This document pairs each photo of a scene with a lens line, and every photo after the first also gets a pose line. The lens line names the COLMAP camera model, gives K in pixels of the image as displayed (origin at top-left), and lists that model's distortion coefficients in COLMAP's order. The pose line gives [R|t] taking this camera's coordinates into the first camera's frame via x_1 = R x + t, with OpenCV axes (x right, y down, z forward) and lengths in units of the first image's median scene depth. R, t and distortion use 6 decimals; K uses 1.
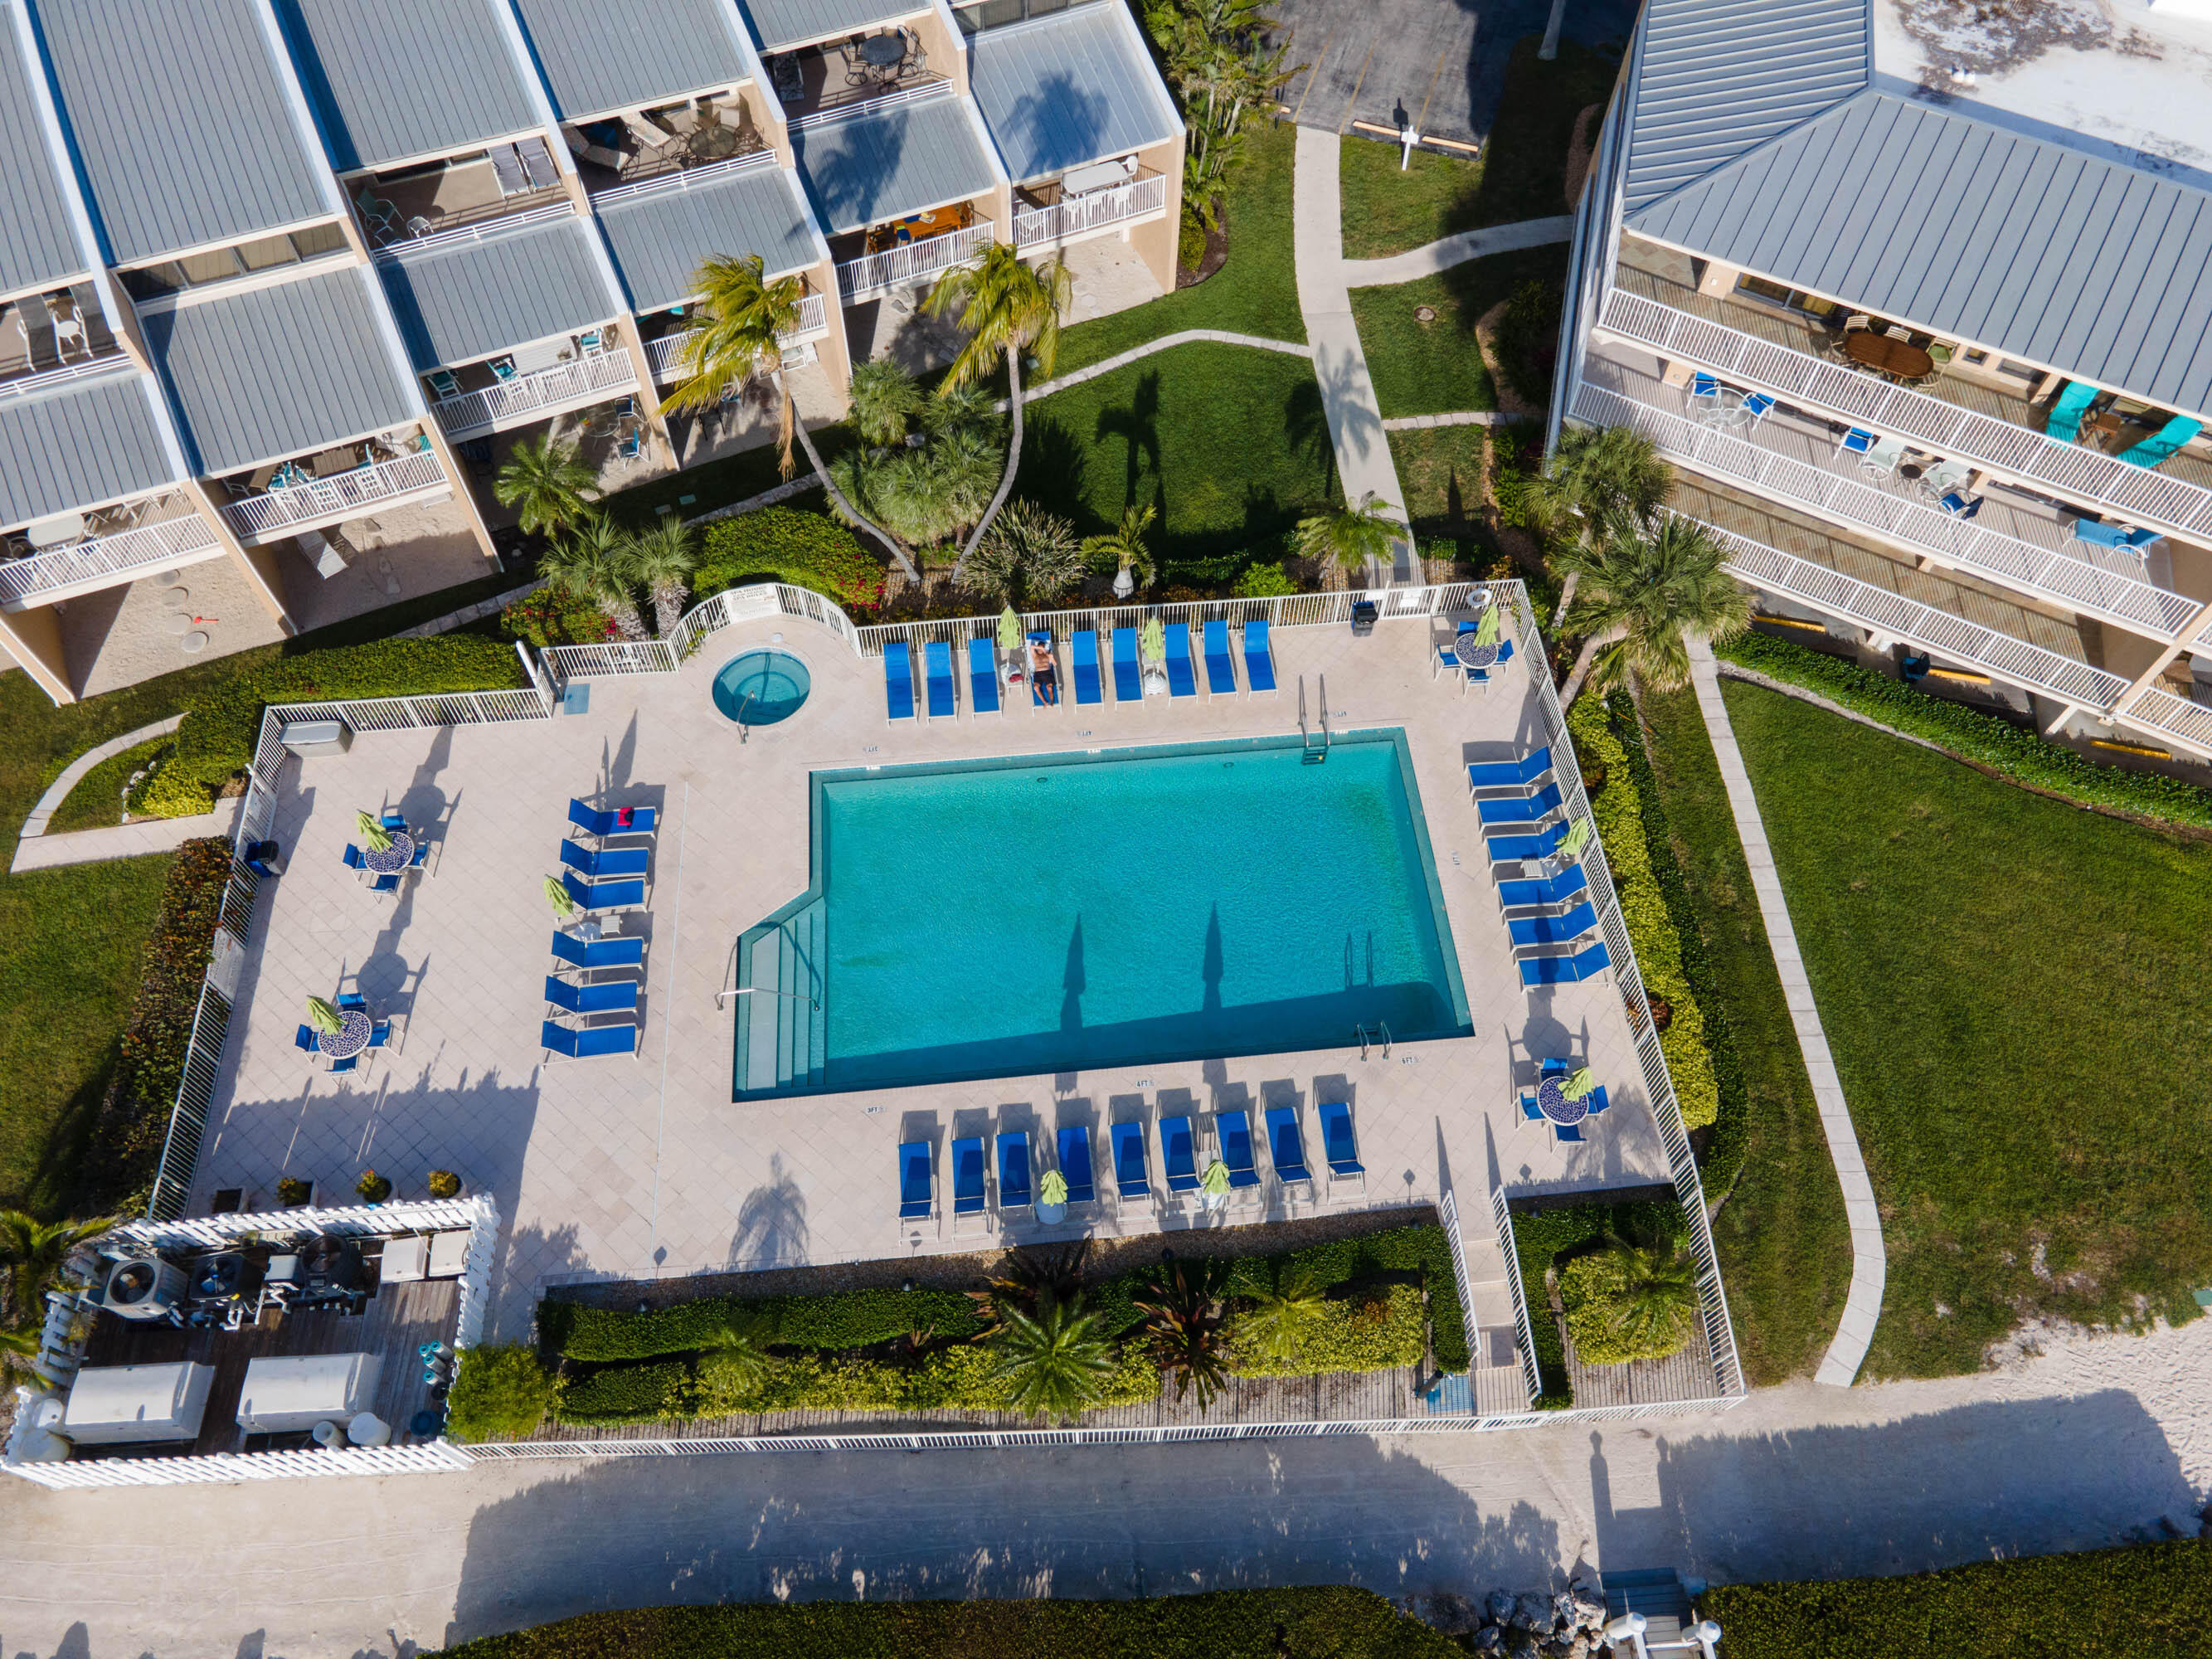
lens RADIAL K [[1591.6, 0, 1108.0], [0, 1591.6, 827.8], [0, 0, 1]] dist [0.040719, 0.008647]
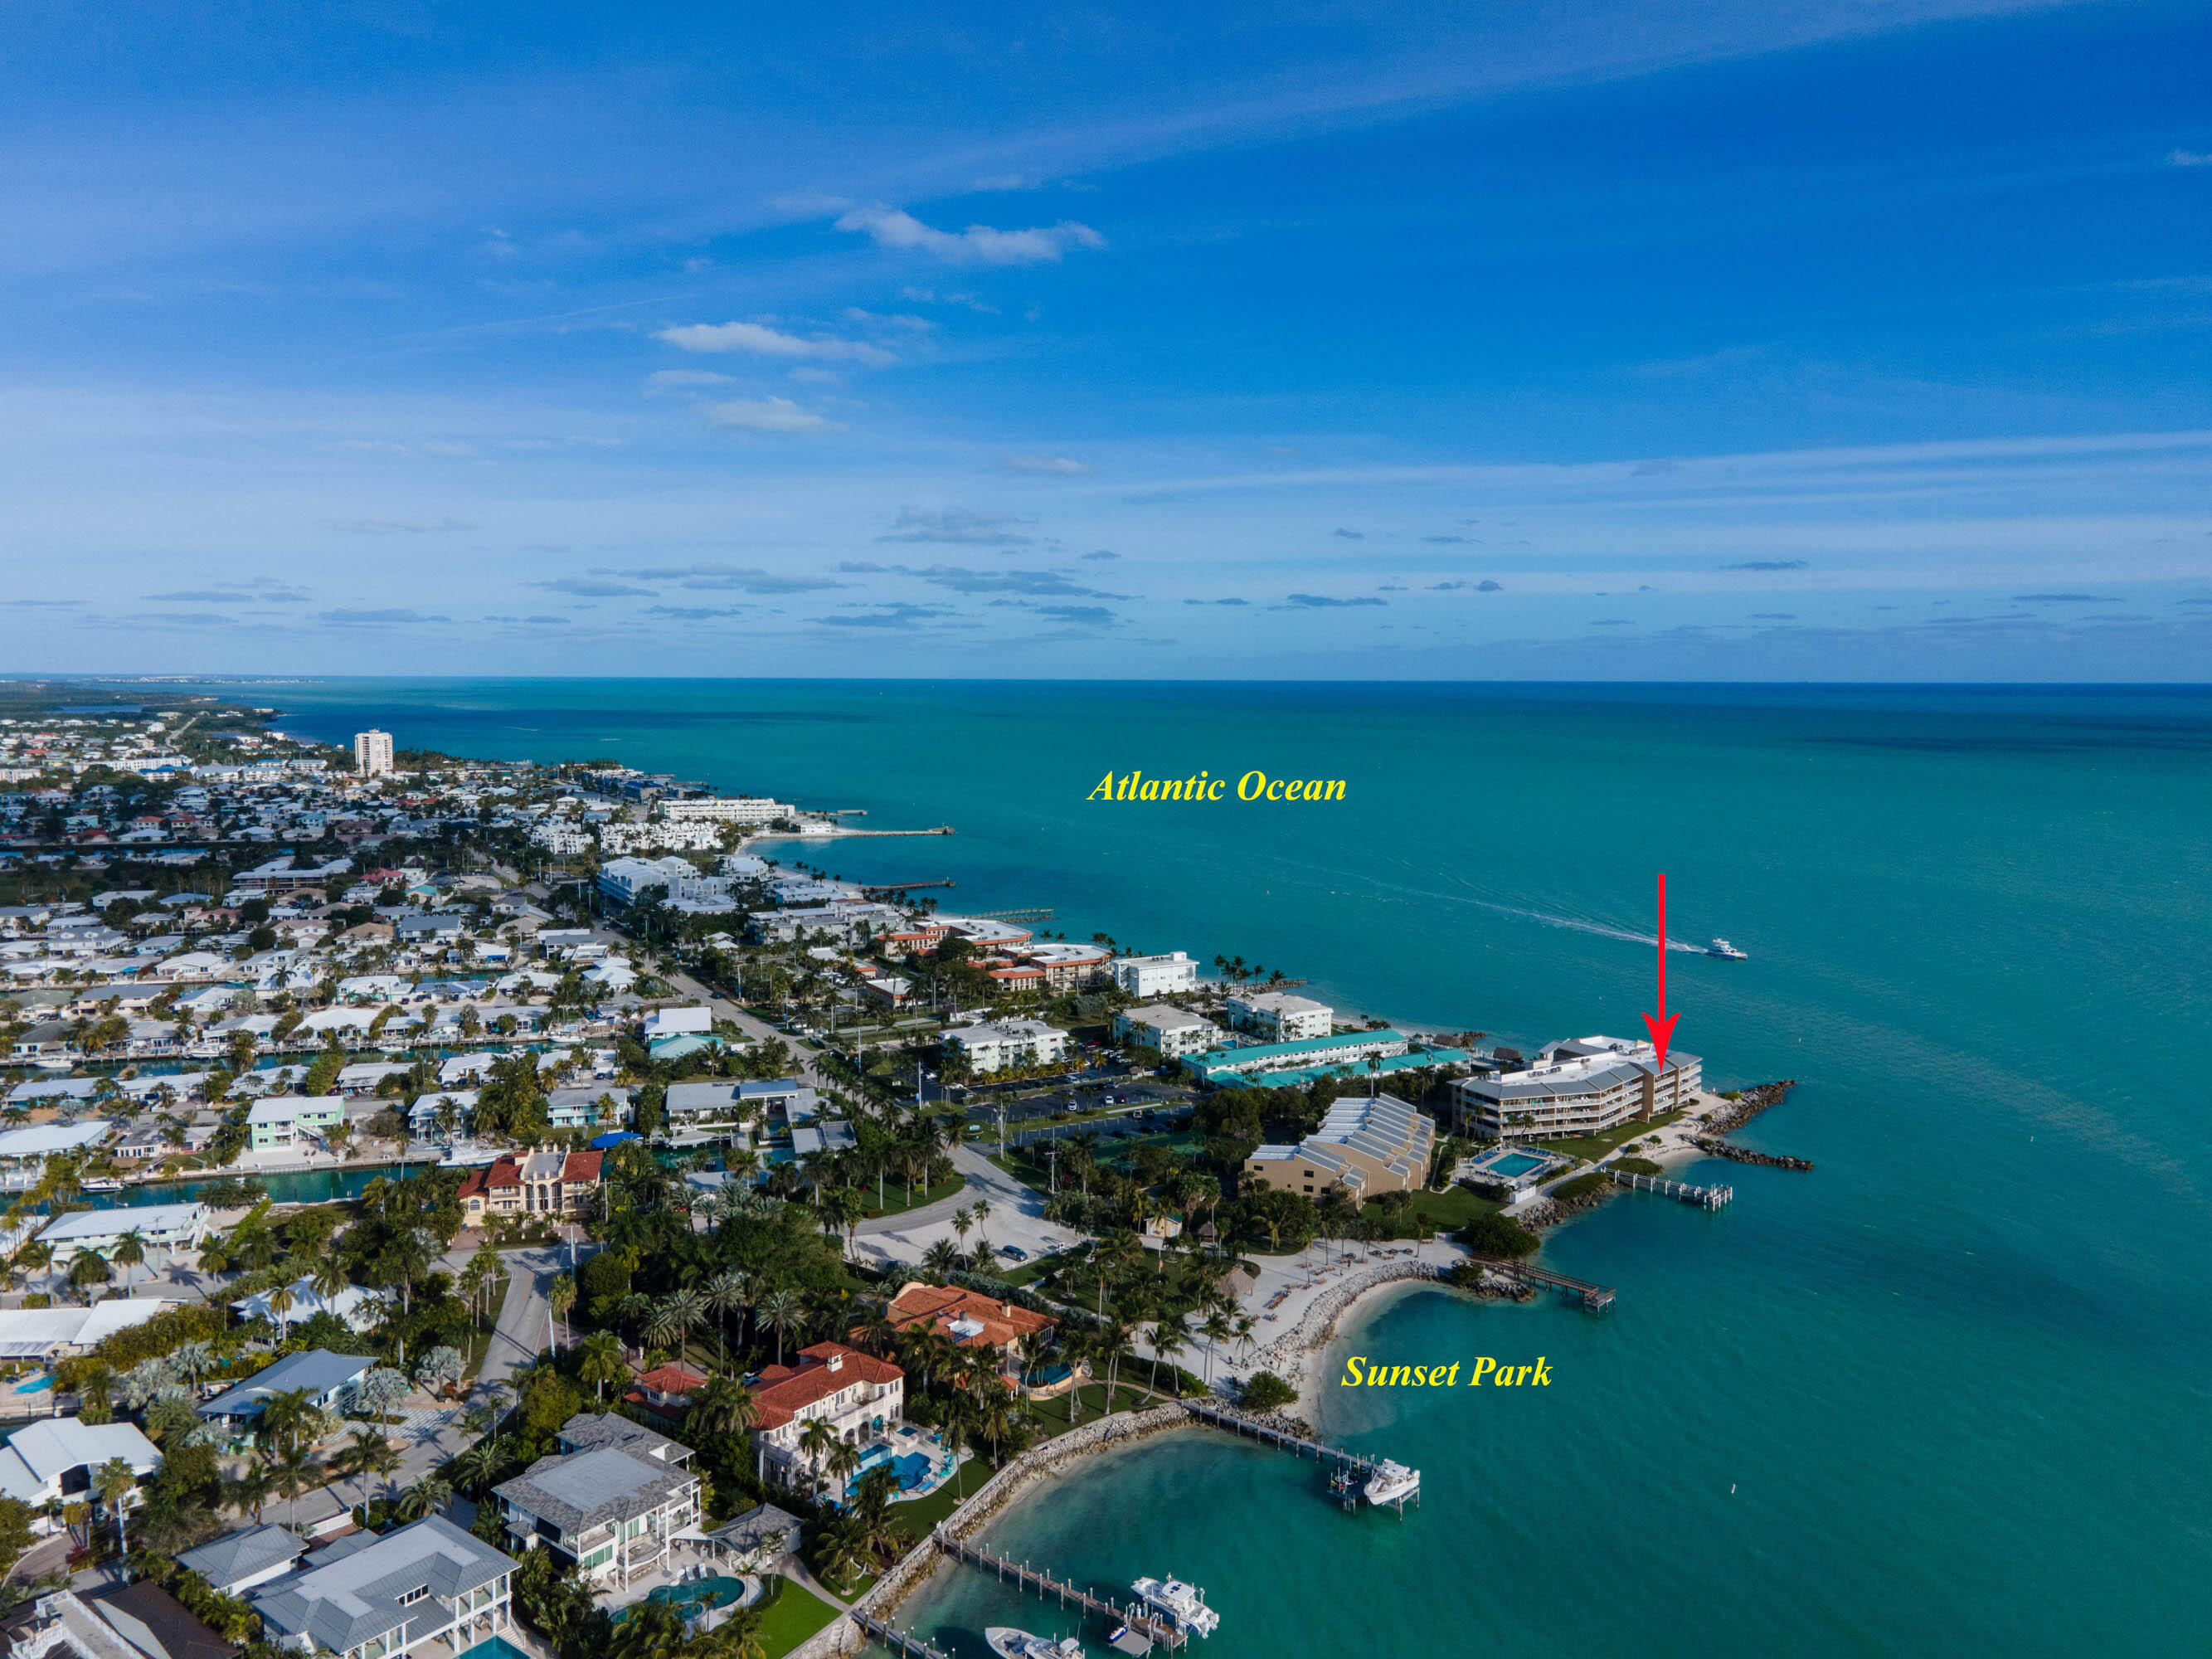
lens RADIAL K [[1591.6, 0, 1102.4], [0, 1591.6, 839.1], [0, 0, 1]] dist [0.040719, 0.008647]
pose [[0.708788, -0.085703, 0.700196, -7.798999], [0.606538, 0.580849, -0.542886, 2.462212], [-0.360182, 0.809487, 0.463681, -3.846512]]
